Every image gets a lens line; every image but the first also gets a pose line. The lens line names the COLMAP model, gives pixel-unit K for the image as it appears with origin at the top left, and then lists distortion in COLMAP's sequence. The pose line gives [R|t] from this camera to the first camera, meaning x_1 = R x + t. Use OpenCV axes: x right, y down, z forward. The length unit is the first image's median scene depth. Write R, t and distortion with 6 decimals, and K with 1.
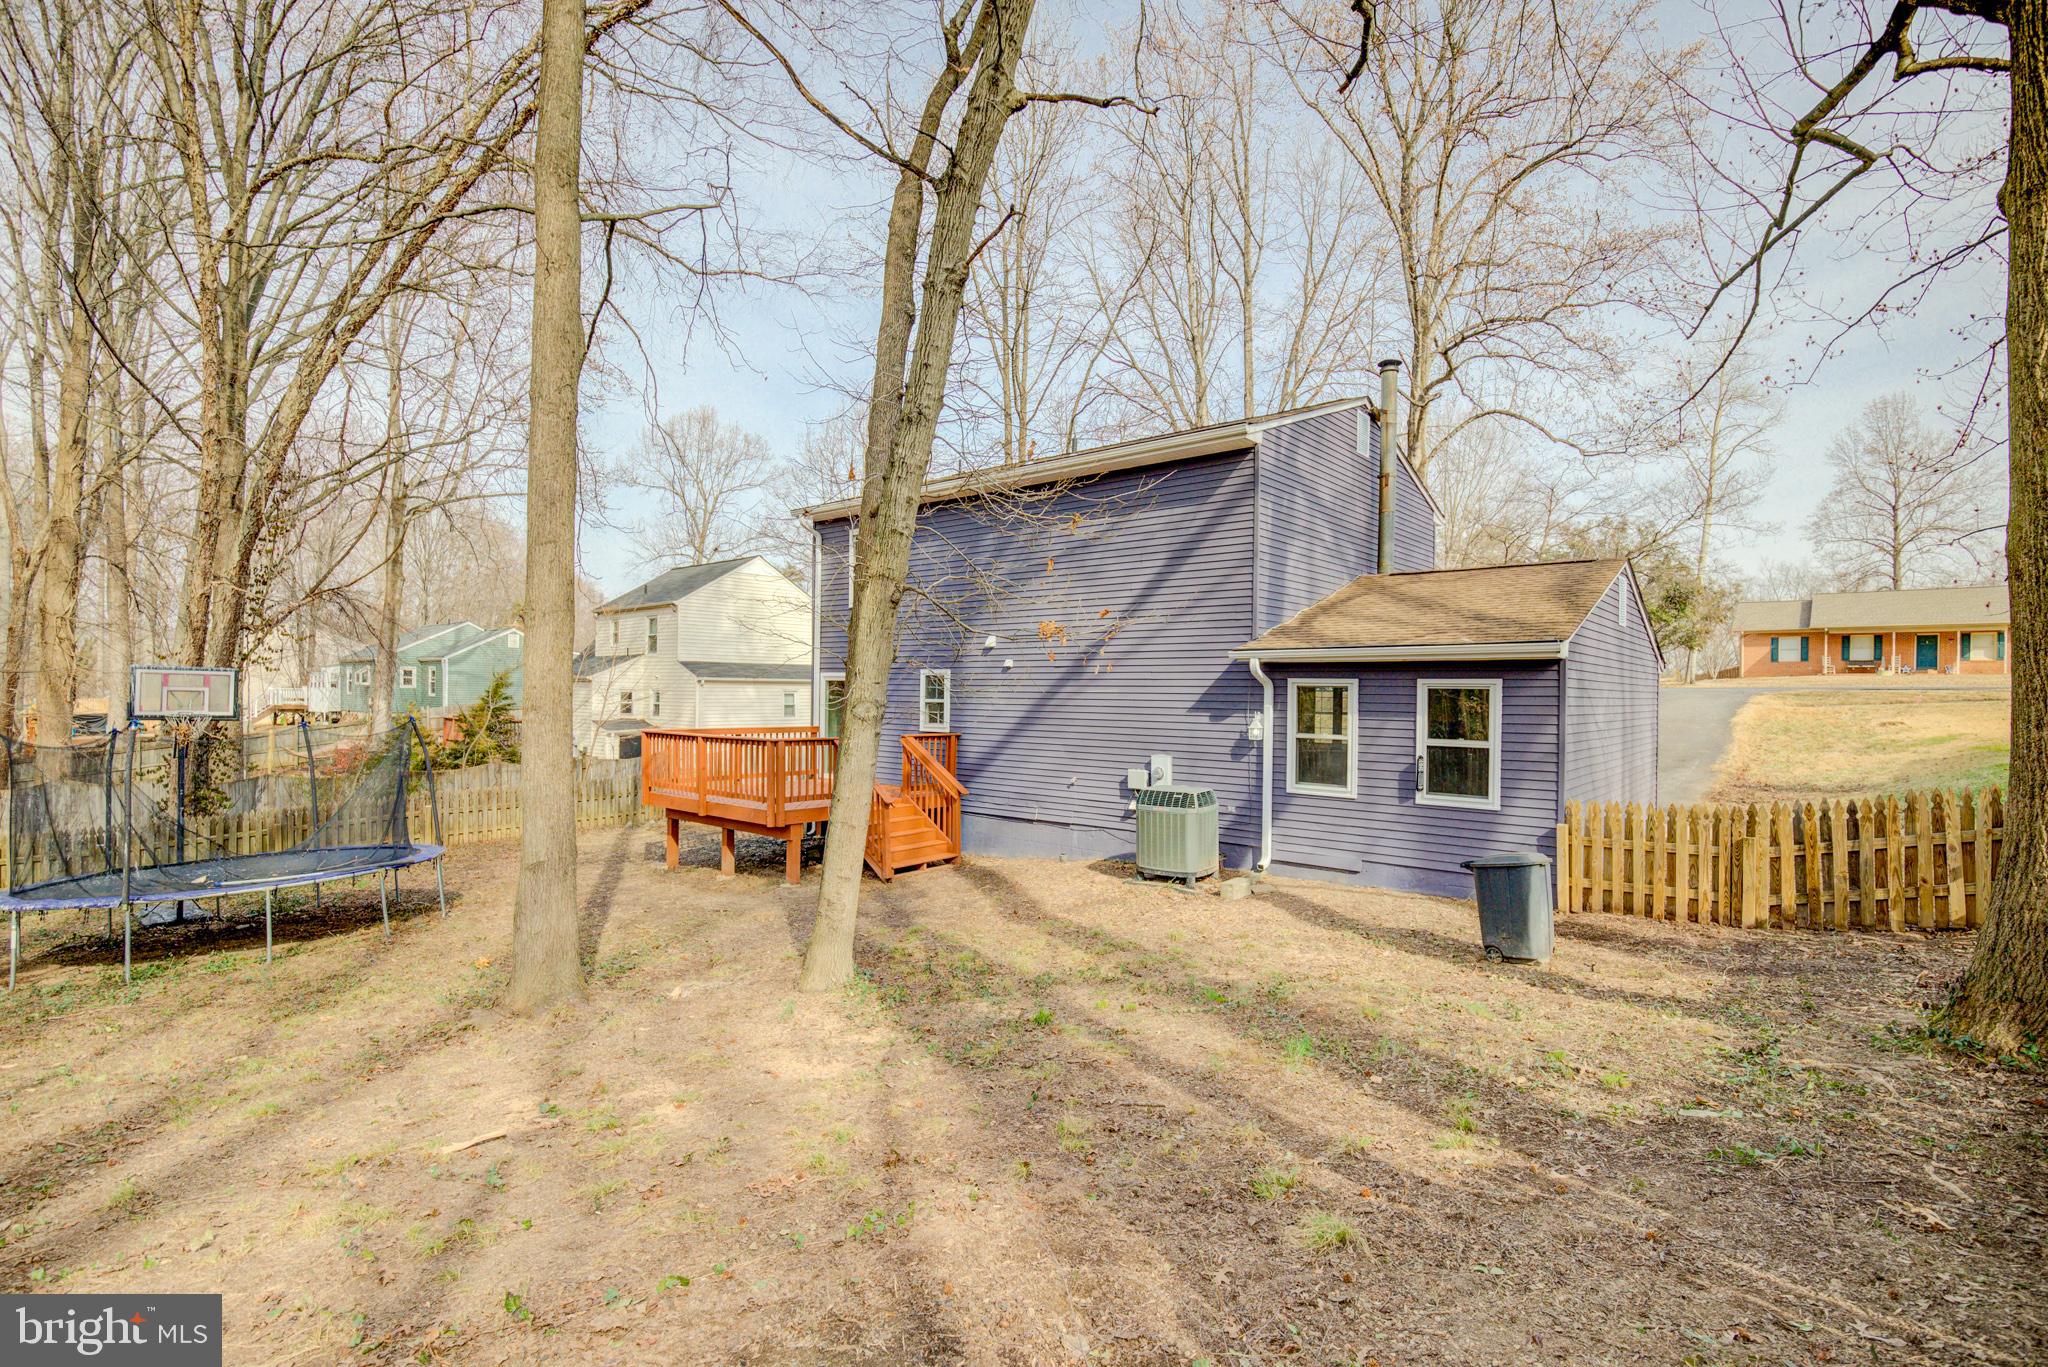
lens RADIAL K [[943.8, 0, 1024.4], [0, 943.8, 682.8], [0, 0, 1]] dist [0.015209, -0.000265]
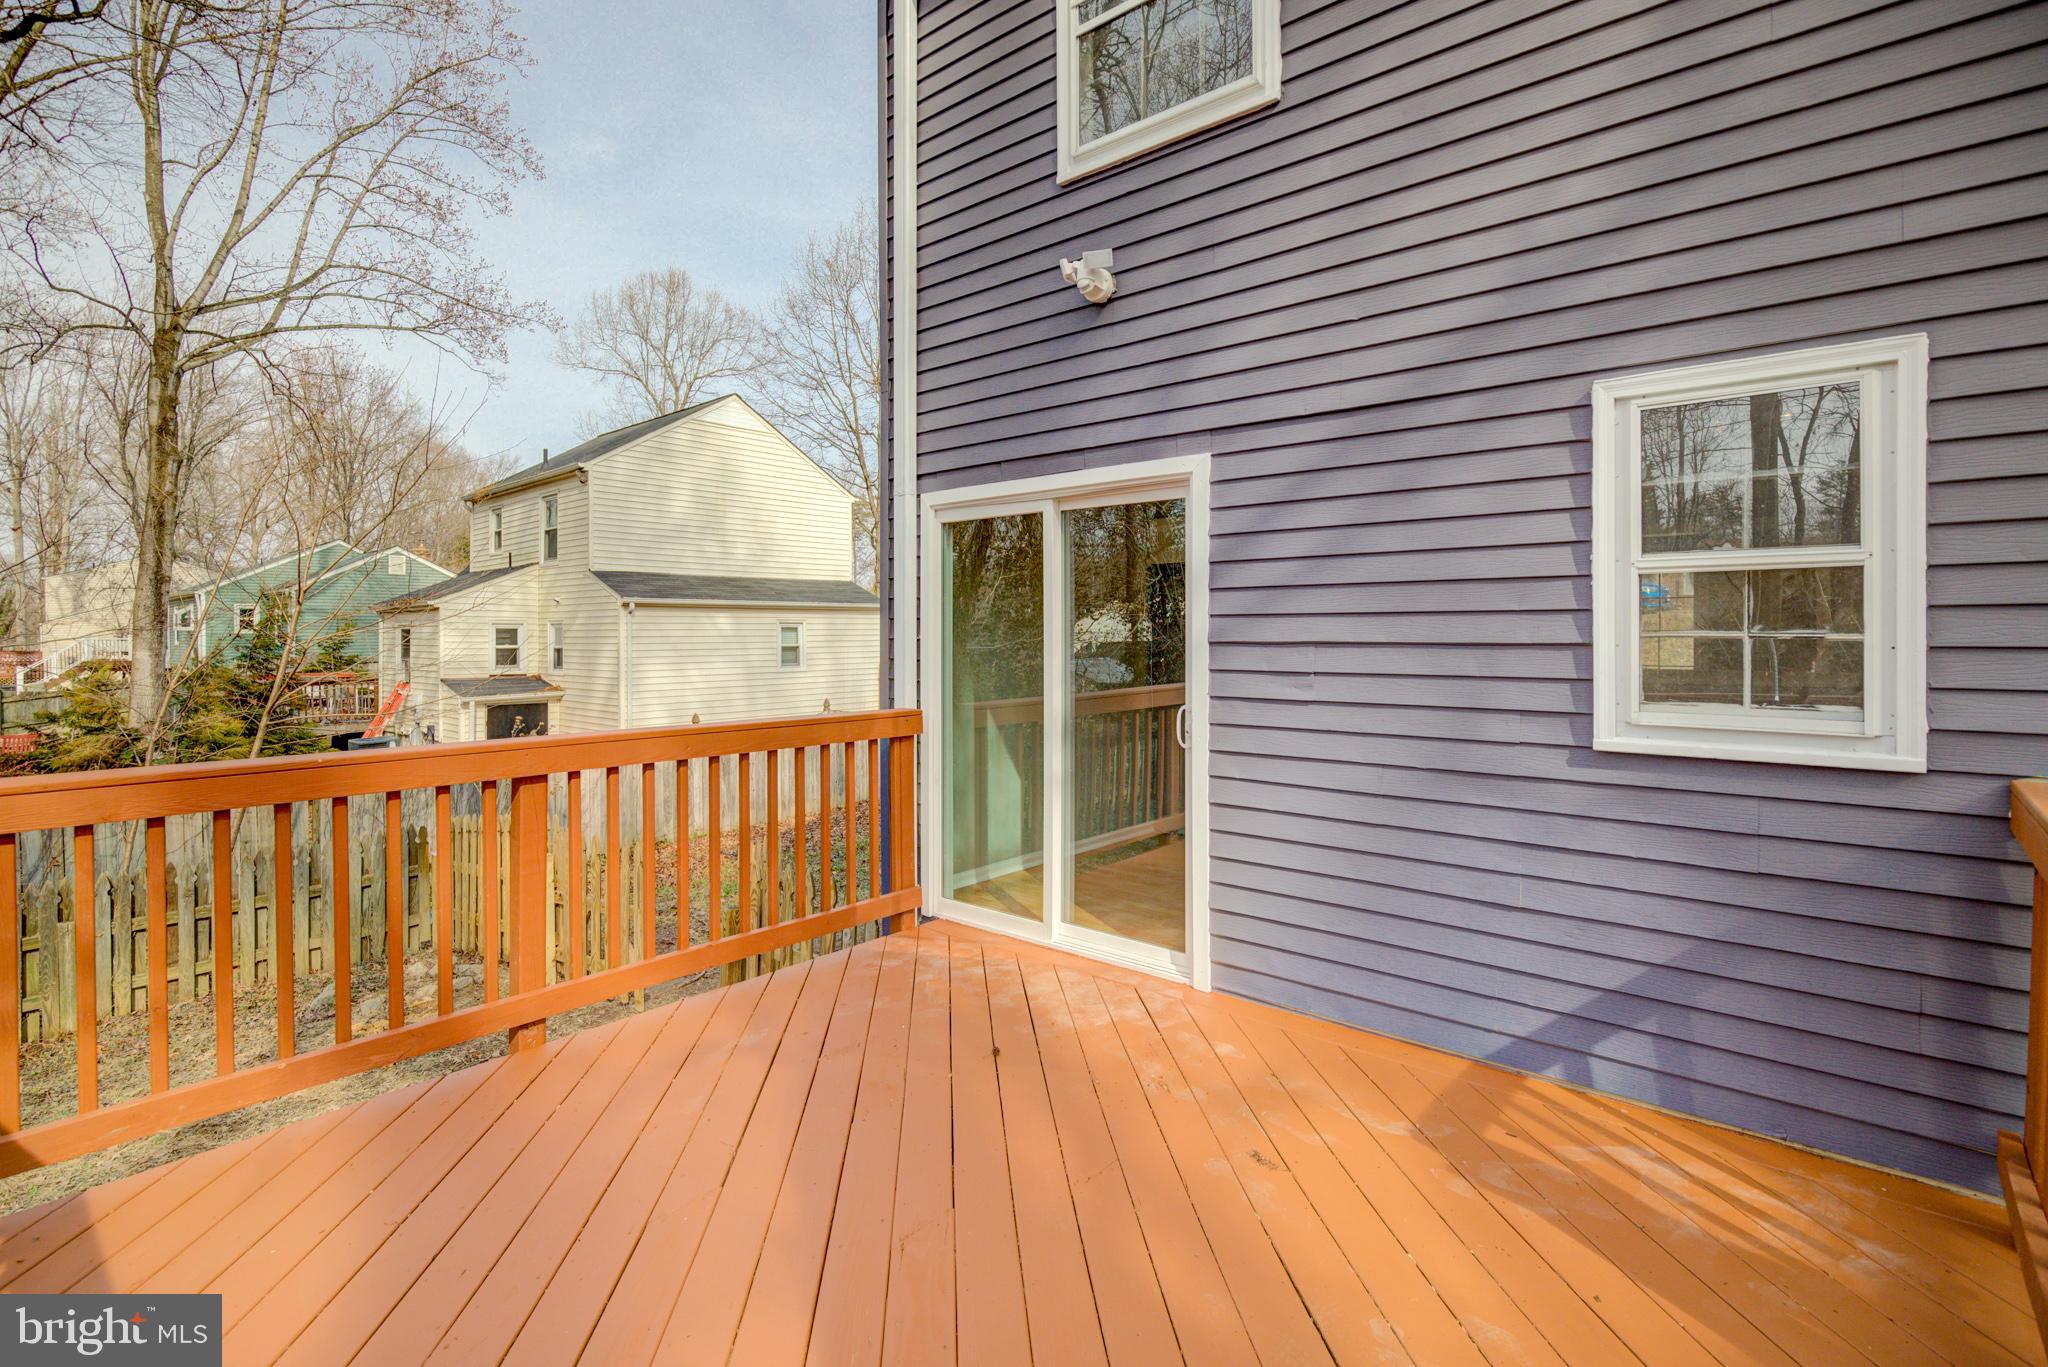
lens RADIAL K [[943.8, 0, 1036.8], [0, 943.8, 630.5], [0, 0, 1]] dist [0.015209, -0.000265]
pose [[0.999794, -0.013823, 0.014885, -0.104380], [0.013784, 0.999901, 0.002712, 0.013978], [-0.014921, -0.002506, 0.999886, 0.411713]]
